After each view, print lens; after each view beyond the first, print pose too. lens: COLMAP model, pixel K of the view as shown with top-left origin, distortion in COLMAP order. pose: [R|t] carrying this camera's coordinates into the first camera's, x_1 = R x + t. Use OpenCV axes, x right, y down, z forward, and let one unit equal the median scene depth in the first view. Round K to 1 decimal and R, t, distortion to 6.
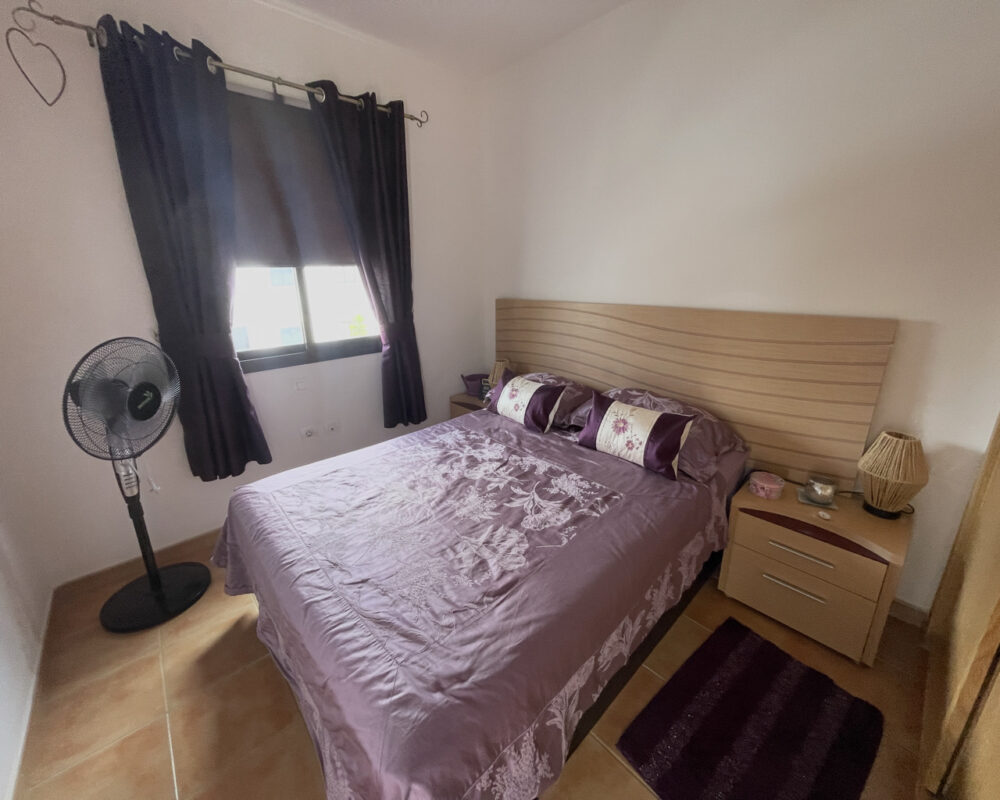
lens RADIAL K [[402.8, 0, 496.8], [0, 402.8, 393.6], [0, 0, 1]] dist [-0.001878, 0.000424]
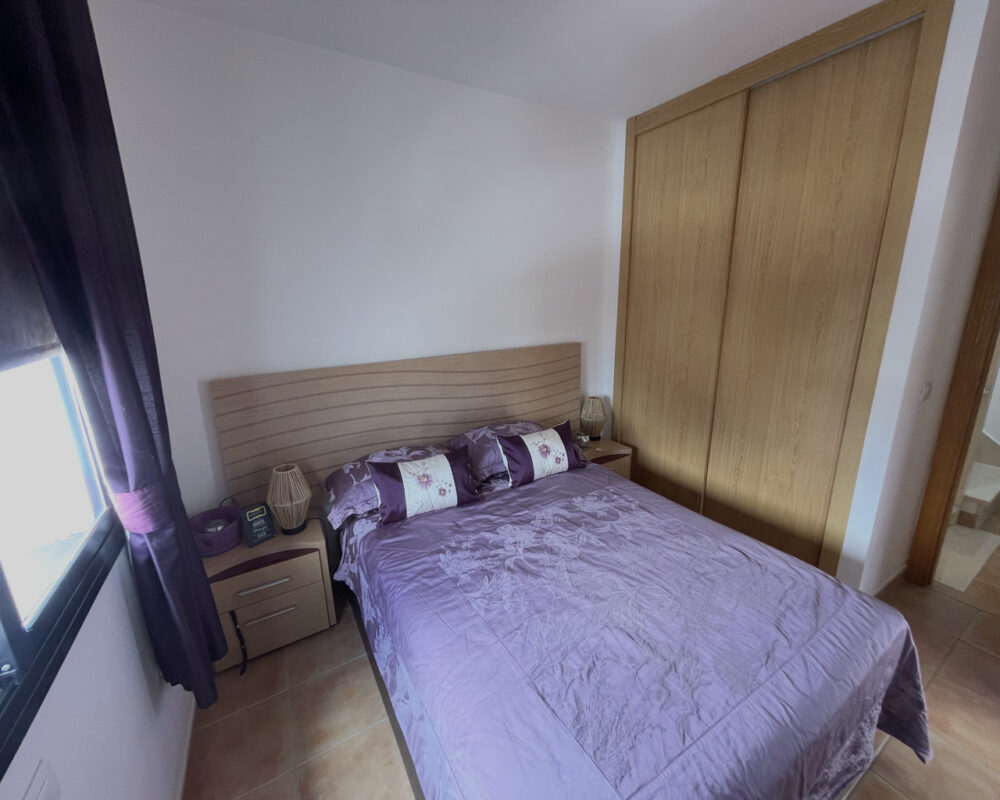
lens RADIAL K [[402.8, 0, 496.8], [0, 402.8, 393.6], [0, 0, 1]] dist [-0.001878, 0.000424]
pose [[0.209007, -0.226493, 0.951324, -0.834486], [0.304680, 0.939471, 0.156732, -0.314811], [-0.929240, 0.257092, 0.265364, 0.770402]]
